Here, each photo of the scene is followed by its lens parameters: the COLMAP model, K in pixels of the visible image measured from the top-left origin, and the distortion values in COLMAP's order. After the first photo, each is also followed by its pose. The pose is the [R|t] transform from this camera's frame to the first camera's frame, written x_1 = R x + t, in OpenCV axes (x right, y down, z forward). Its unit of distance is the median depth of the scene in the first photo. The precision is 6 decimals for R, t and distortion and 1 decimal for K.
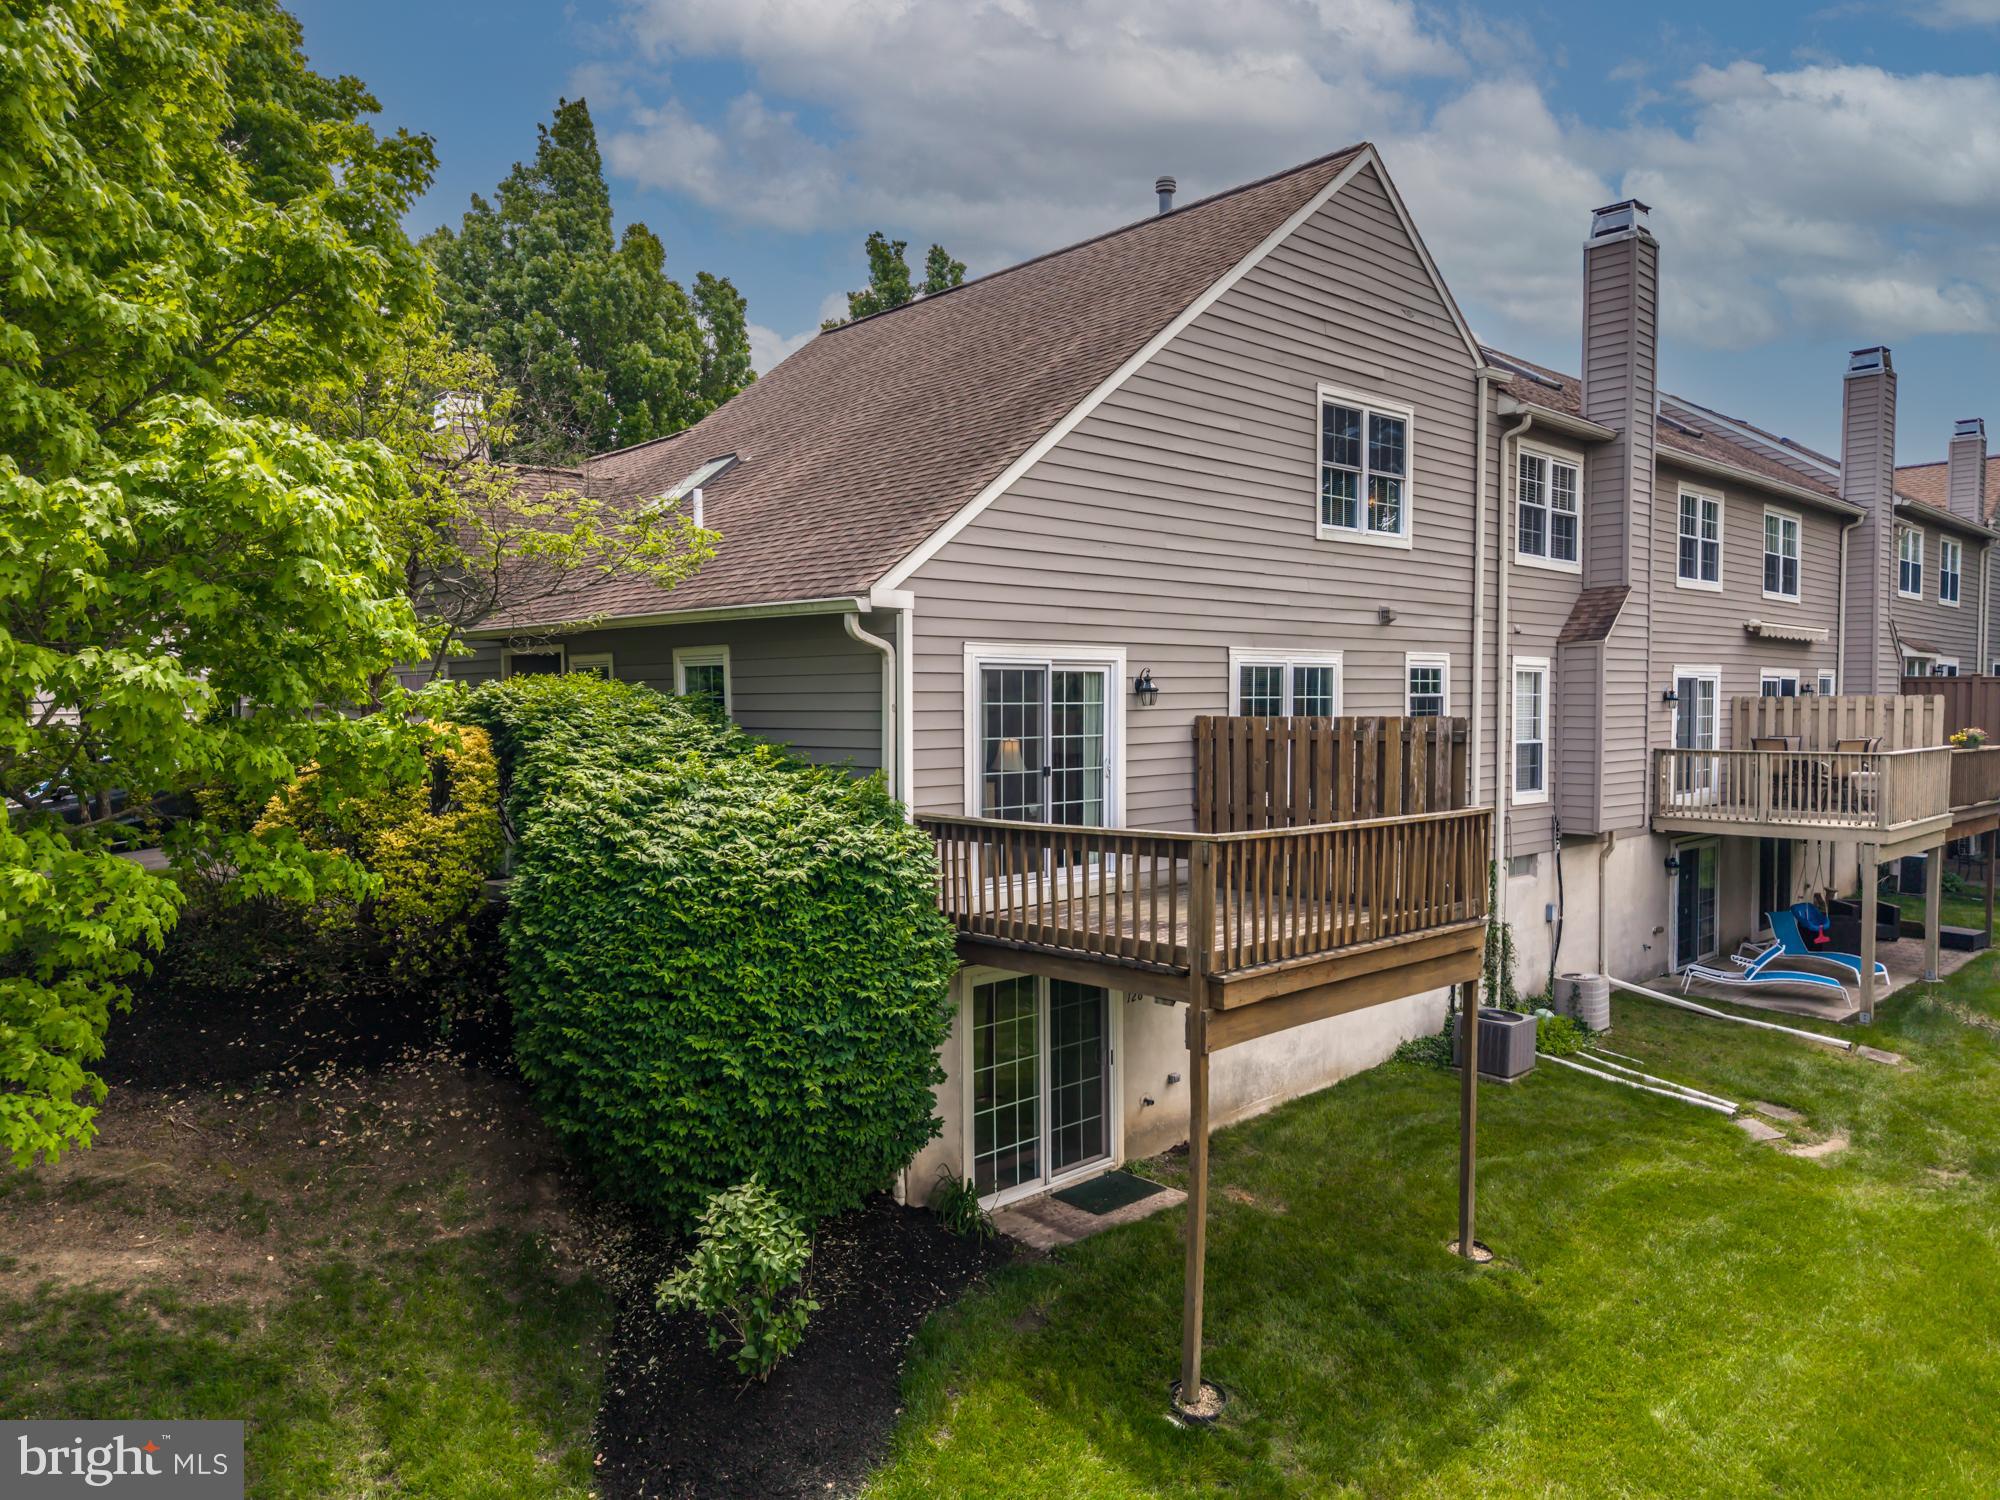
lens RADIAL K [[1351.4, 0, 1000.0], [0, 1351.4, 750.0], [0, 0, 1]] dist [0.001472, 0.032005]
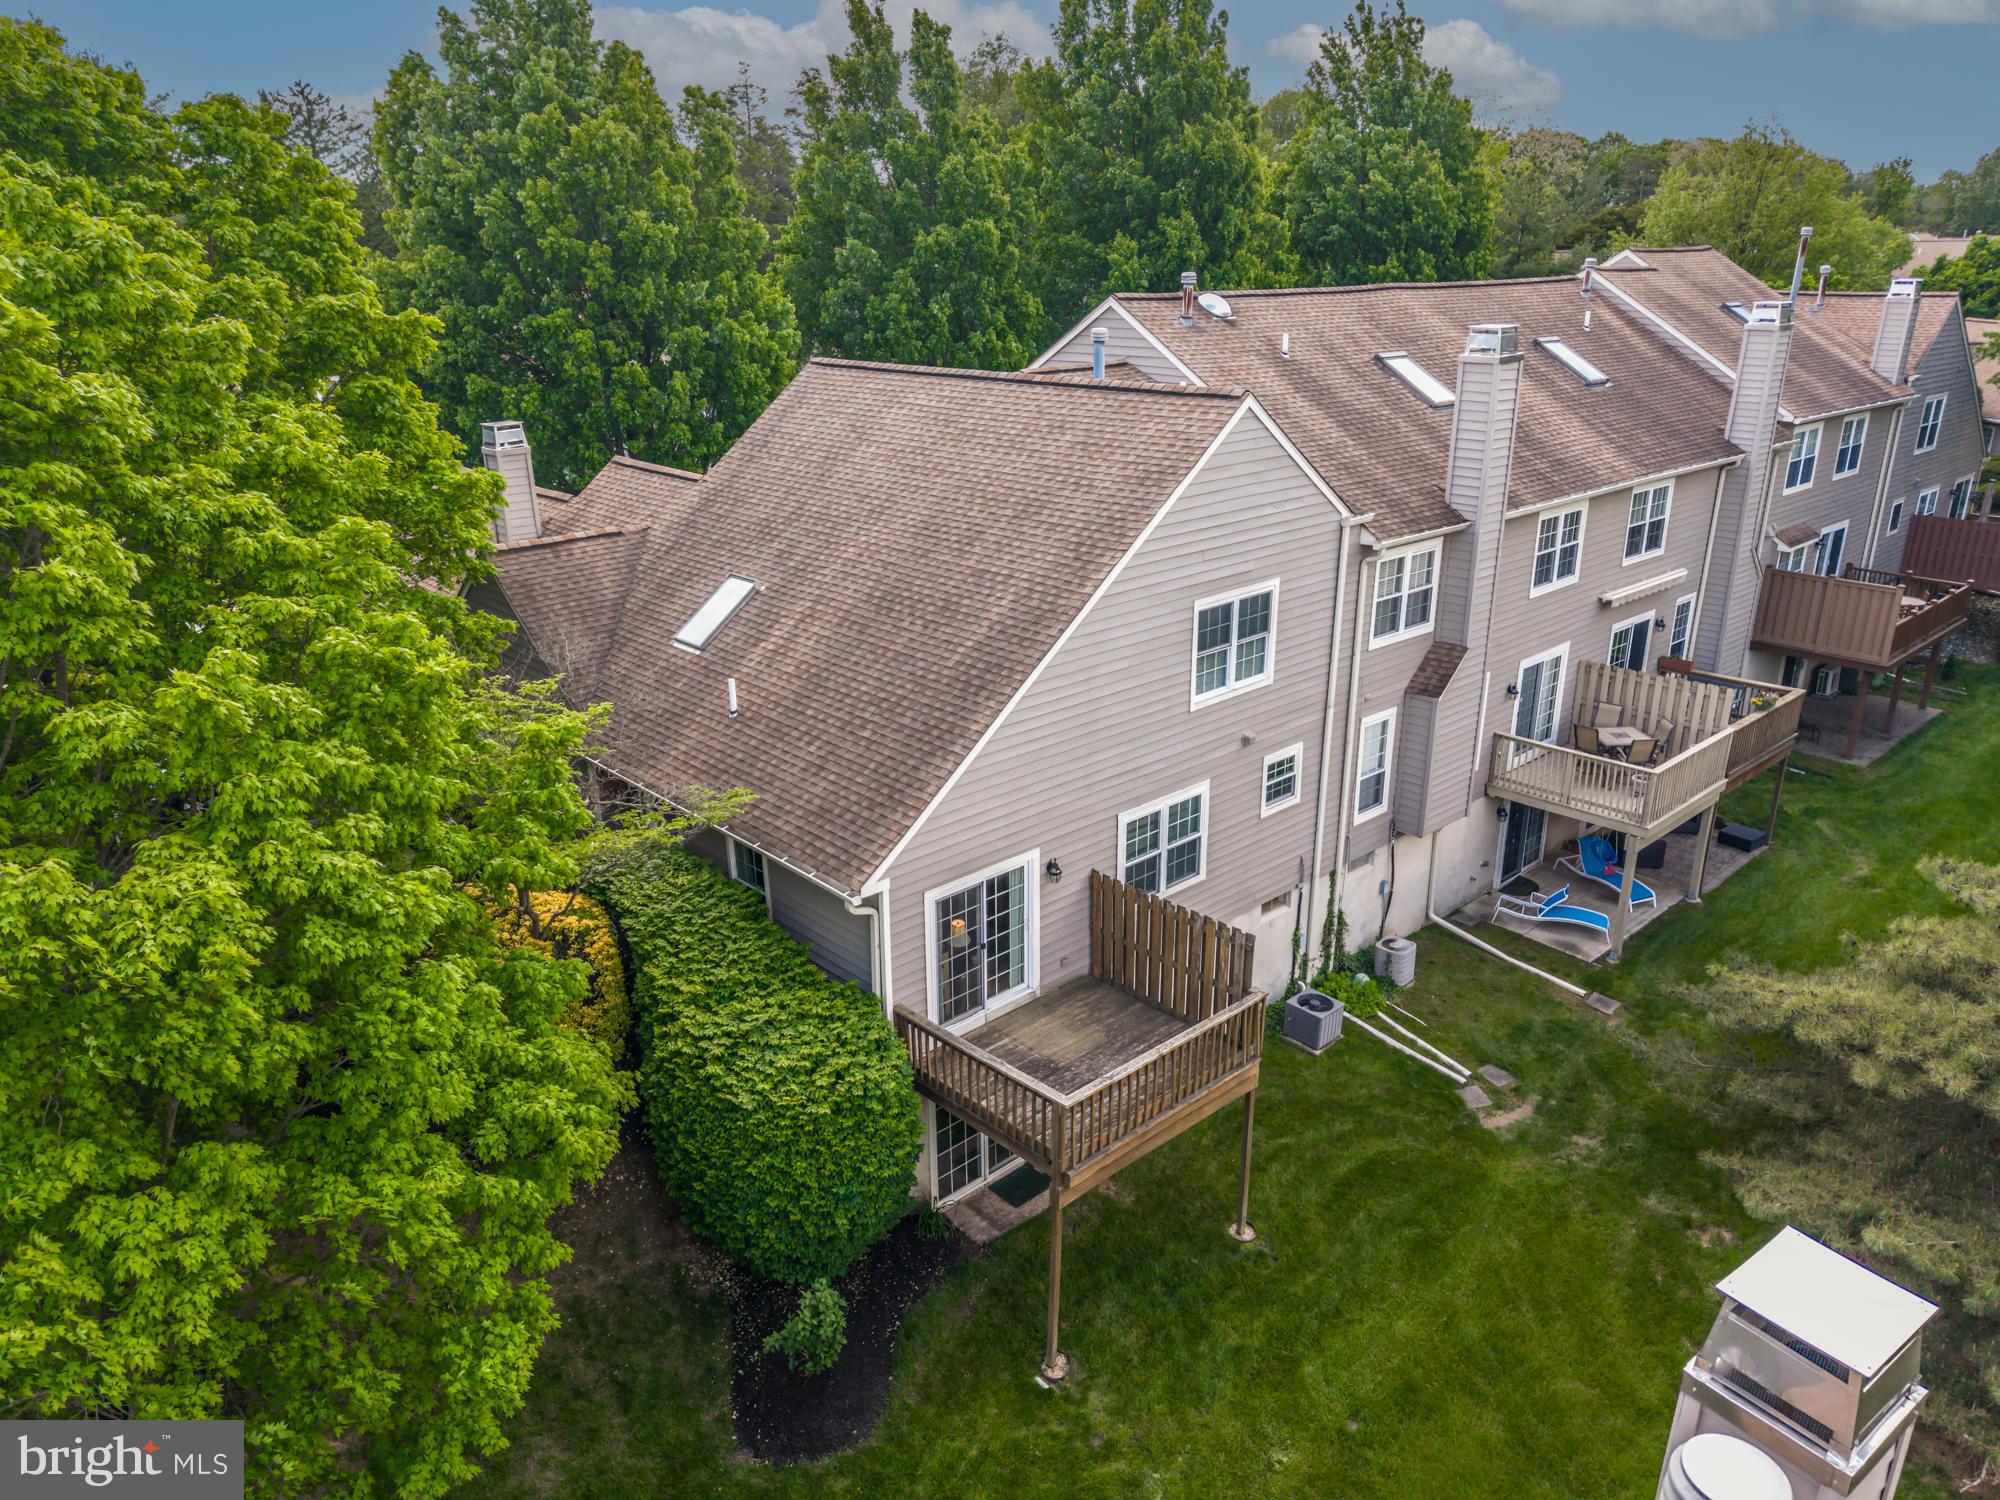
lens RADIAL K [[1361.8, 0, 986.4], [0, 1361.8, 741.7], [0, 0, 1]] dist [0.067756, -0.085343]
pose [[0.999785, -0.001619, -0.020656, 0.056647], [0.007657, 0.955230, 0.295765, -0.528826], [0.019252, -0.295860, 0.955037, -0.317968]]
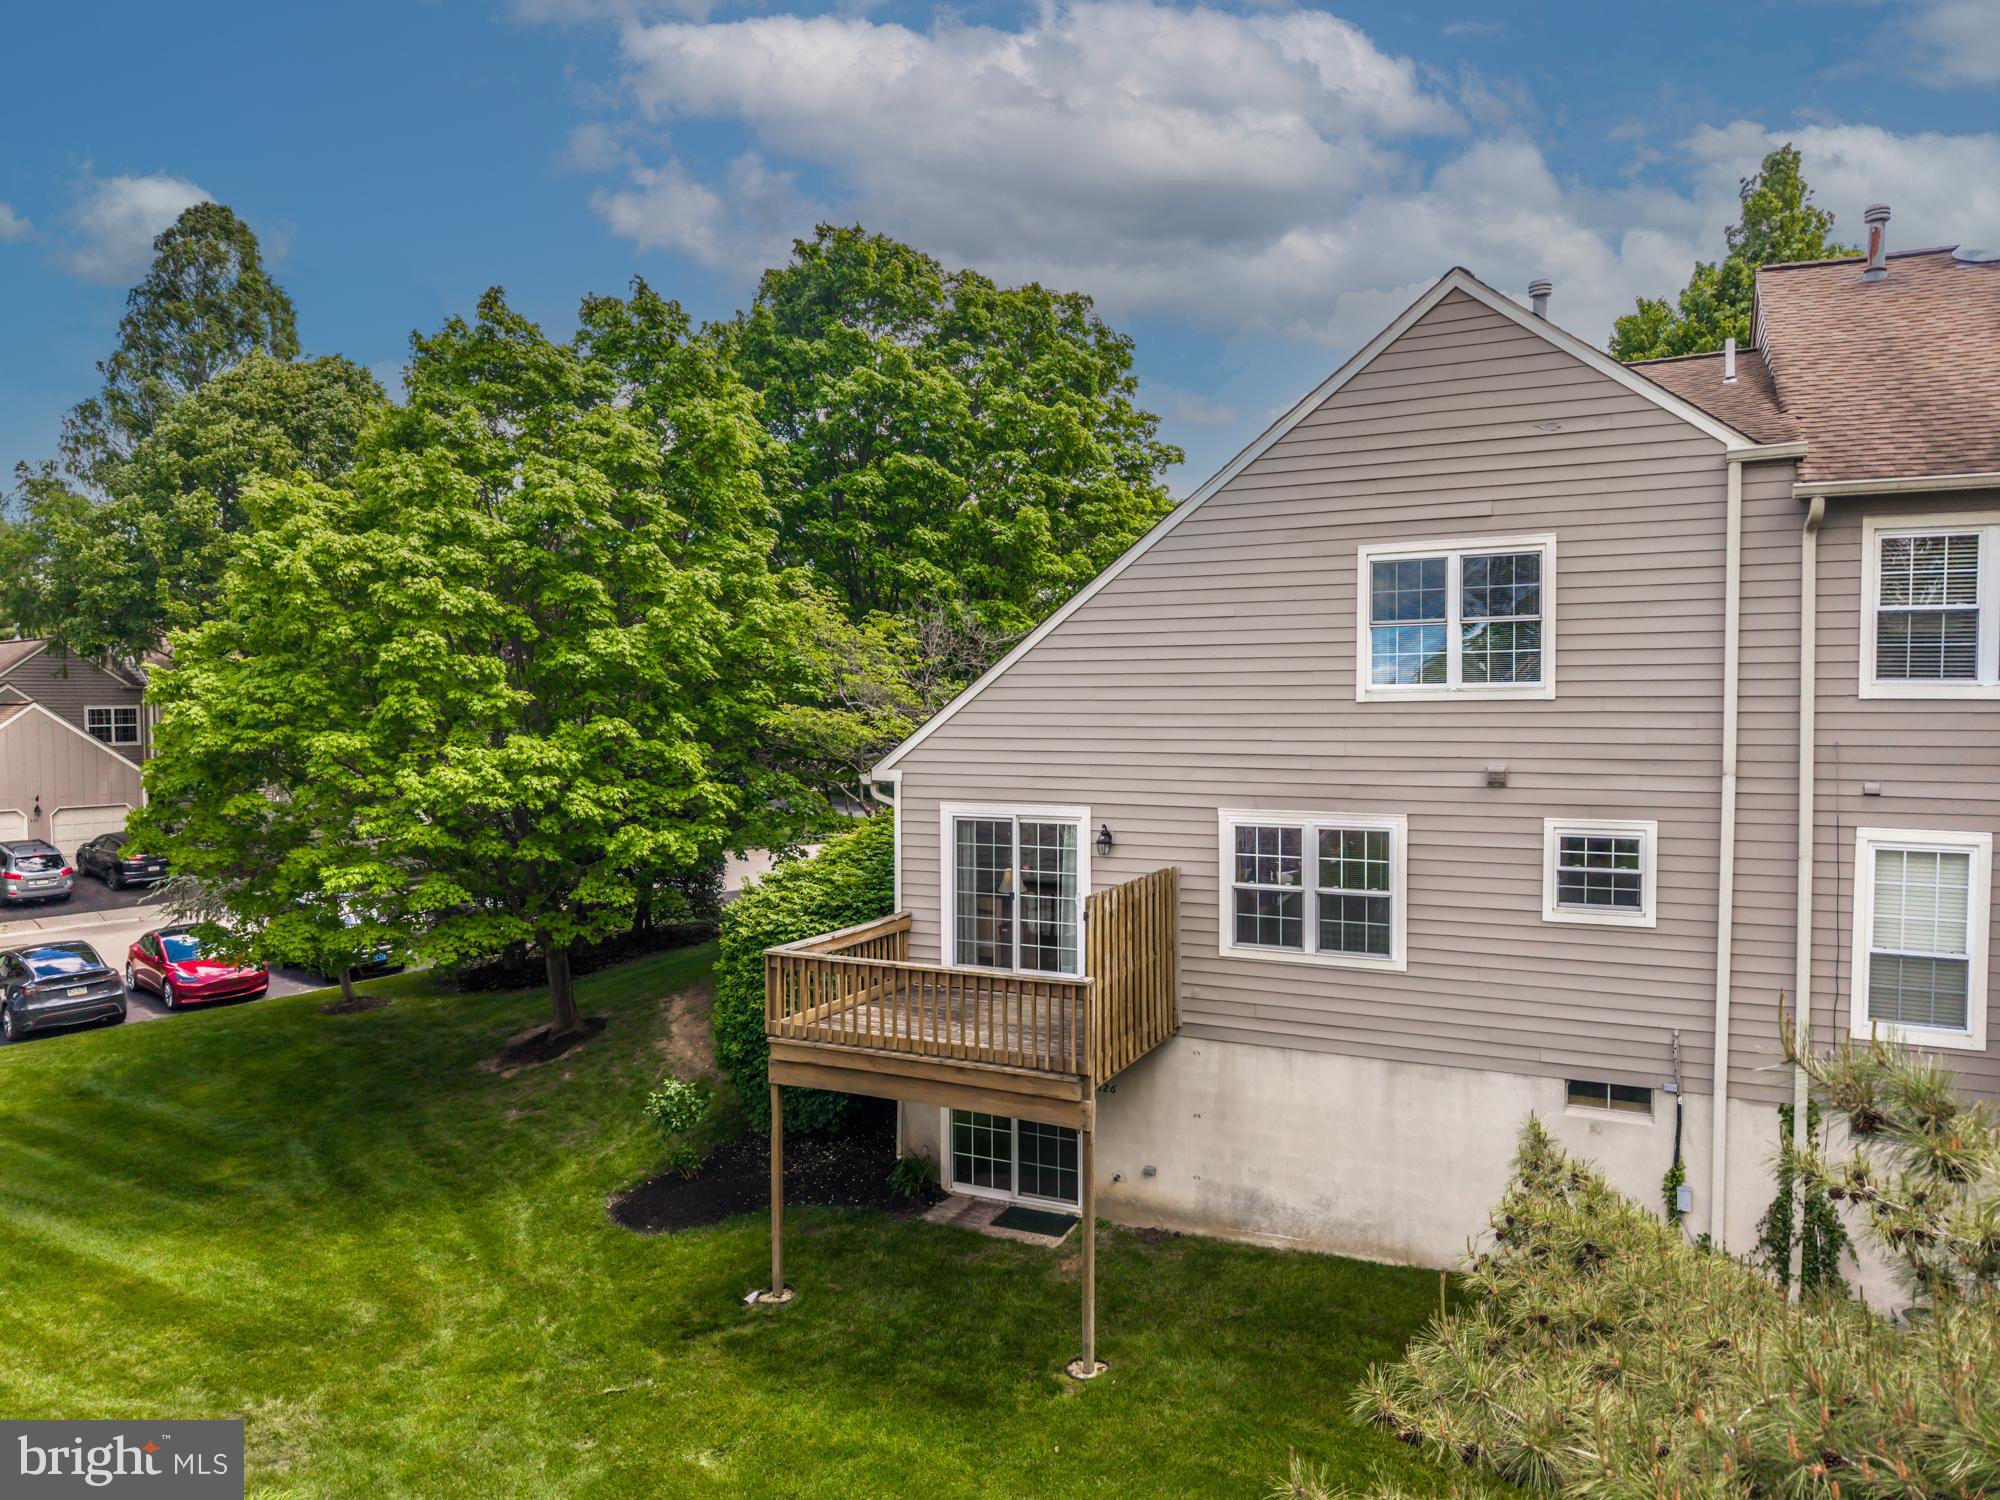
lens RADIAL K [[1333.6, 0, 1000.0], [0, 1333.6, 750.0], [0, 0, 1]] dist [0.024028, -0.041725]
pose [[0.370932, 0.035314, -0.927988, 1.037339], [-0.038269, 0.999009, 0.022720, -0.131590], [0.927871, 0.027086, 0.371916, 0.388247]]
